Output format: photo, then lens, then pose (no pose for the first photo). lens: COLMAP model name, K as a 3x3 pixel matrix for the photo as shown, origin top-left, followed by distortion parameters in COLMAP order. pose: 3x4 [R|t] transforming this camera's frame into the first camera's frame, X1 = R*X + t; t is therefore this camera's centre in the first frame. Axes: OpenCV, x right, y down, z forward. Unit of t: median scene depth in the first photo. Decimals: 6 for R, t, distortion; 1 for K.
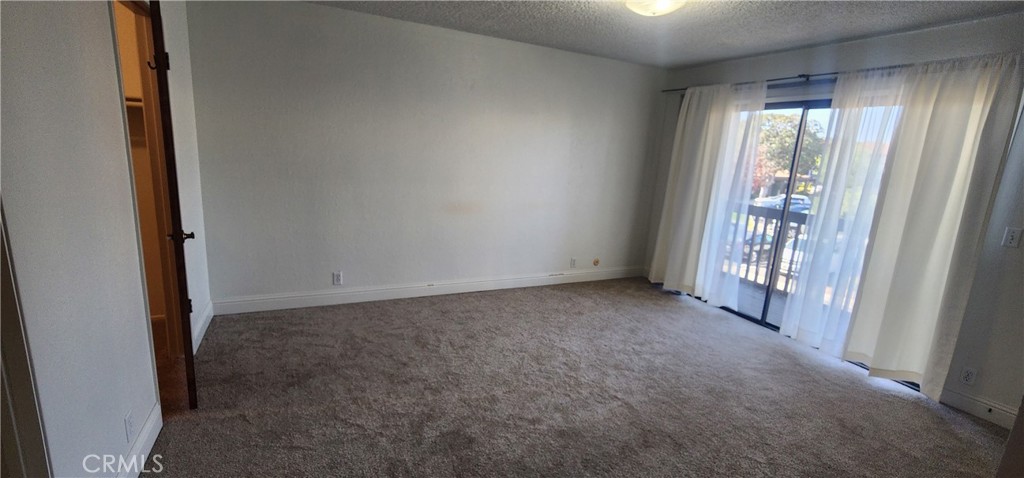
lens RADIAL K [[422.7, 0, 512.0], [0, 422.7, 239.9], [0, 0, 1]] dist [-0.004642, 0.002291]
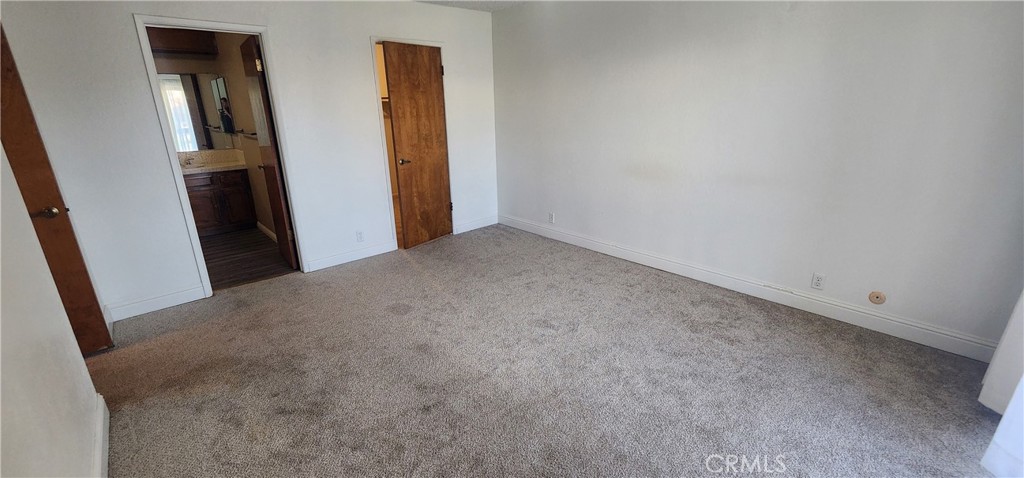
lens RADIAL K [[422.7, 0, 513.2], [0, 422.7, 241.8], [0, 0, 1]] dist [-0.004642, 0.002291]
pose [[0.283887, 0.227734, -0.931421, 0.806817], [-0.164693, 0.968531, 0.186611, -0.060256], [0.944608, 0.100422, 0.312460, 0.544699]]
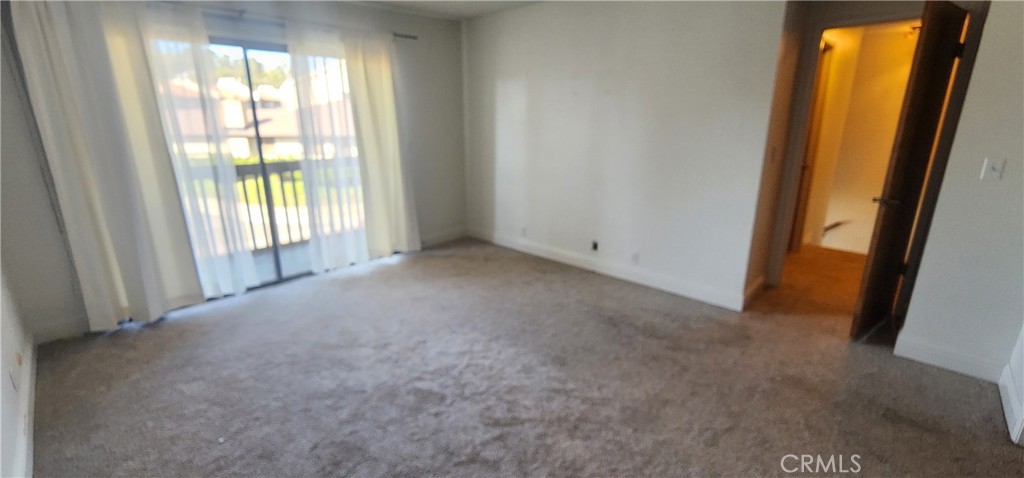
lens RADIAL K [[422.7, 0, 509.0], [0, 422.7, 242.4], [0, 0, 1]] dist [-0.004642, 0.002291]
pose [[-0.337474, -0.329826, 0.881661, -0.475373], [0.183777, 0.895500, 0.405347, -0.208362], [-0.923221, 0.298823, -0.241593, 0.852147]]
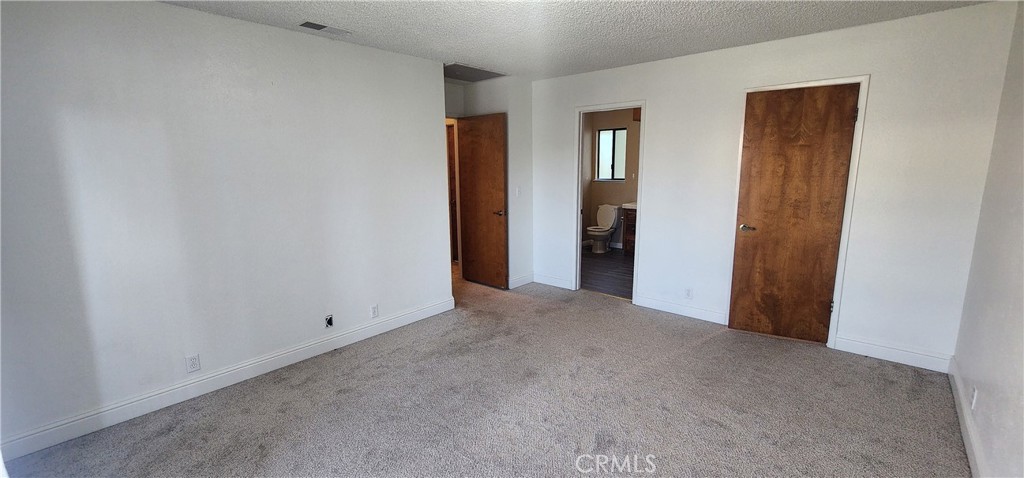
lens RADIAL K [[422.7, 0, 509.1], [0, 422.7, 243.2], [0, 0, 1]] dist [-0.004642, 0.002291]
pose [[-0.920094, 0.013886, -0.391452, 0.463148], [-0.133528, 0.928391, 0.346785, -0.247146], [0.368236, 0.371345, -0.852353, 1.275126]]
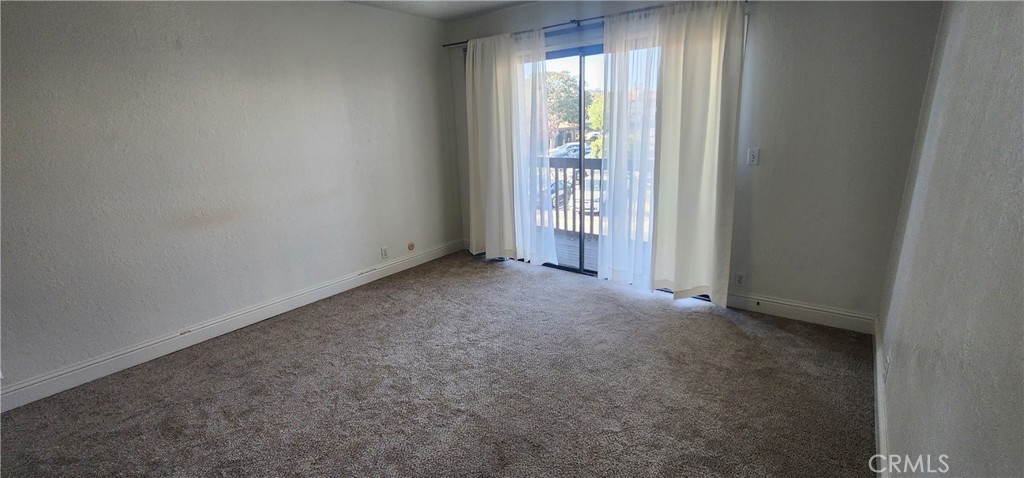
lens RADIAL K [[422.7, 0, 514.8], [0, 422.7, 235.7], [0, 0, 1]] dist [-0.004642, 0.002291]
pose [[0.892263, -0.211407, 0.398967, 0.063885], [0.187631, 0.977314, 0.098239, -0.021643], [-0.410685, -0.012797, 0.911688, 0.148674]]
